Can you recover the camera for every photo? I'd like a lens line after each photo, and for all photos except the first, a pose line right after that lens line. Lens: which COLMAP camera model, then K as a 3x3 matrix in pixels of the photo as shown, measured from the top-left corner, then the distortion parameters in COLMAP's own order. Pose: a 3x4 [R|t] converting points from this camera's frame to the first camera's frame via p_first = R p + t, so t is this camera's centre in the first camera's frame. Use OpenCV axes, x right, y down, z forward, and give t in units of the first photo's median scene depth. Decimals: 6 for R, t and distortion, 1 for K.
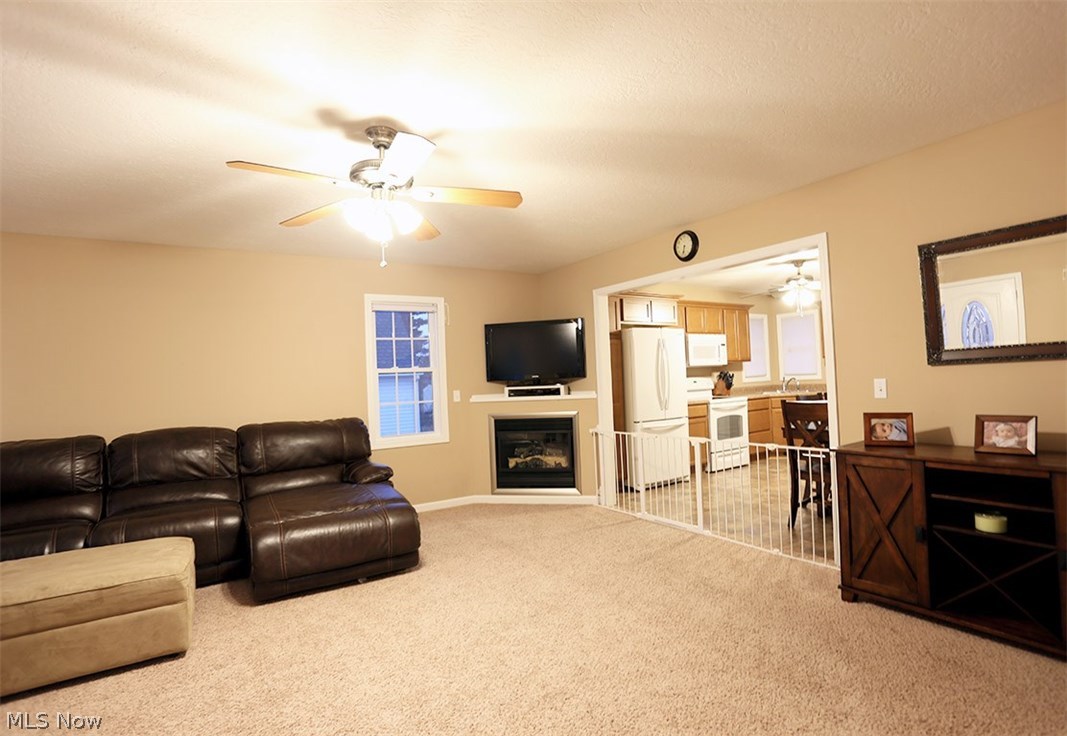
lens RADIAL K [[587.4, 0, 534.0], [0, 587.4, 360.3], [0, 0, 1]] dist [-0.056238, 0.000812]
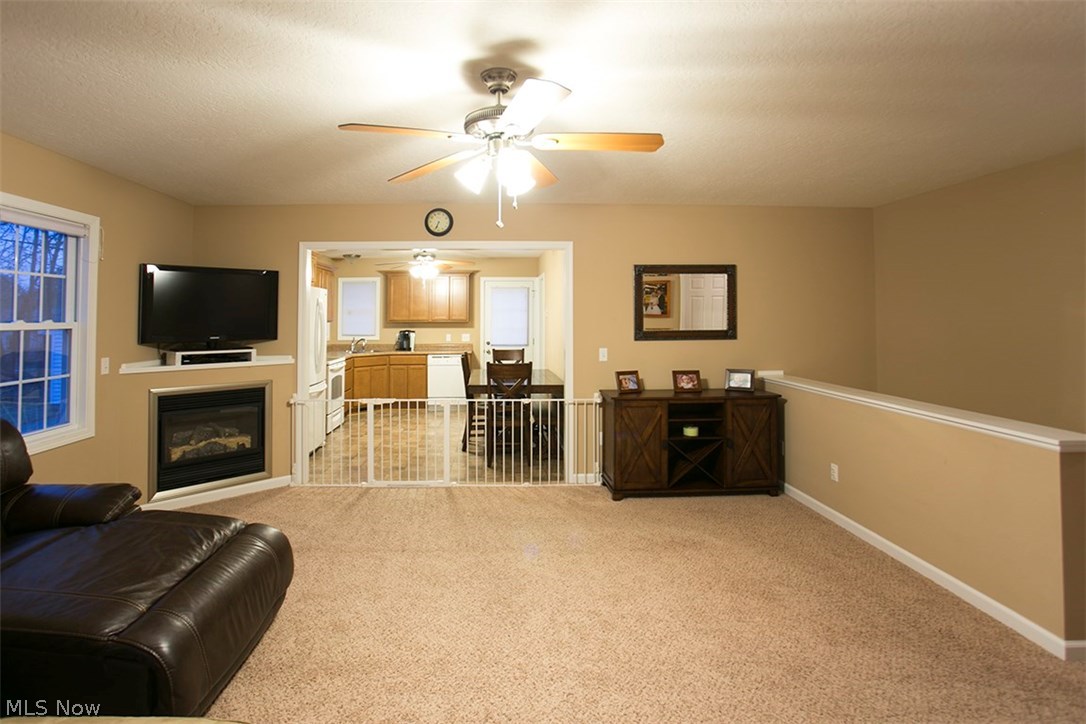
lens RADIAL K [[581.5, 0, 540.8], [0, 581.5, 304.2], [0, 0, 1]] dist [-0.065382, 0.000802]
pose [[0.460314, 0.058022, 0.885858, -0.691560], [-0.047537, 0.998041, -0.040669, -0.010845], [-0.886483, -0.023391, 0.462170, 0.383574]]
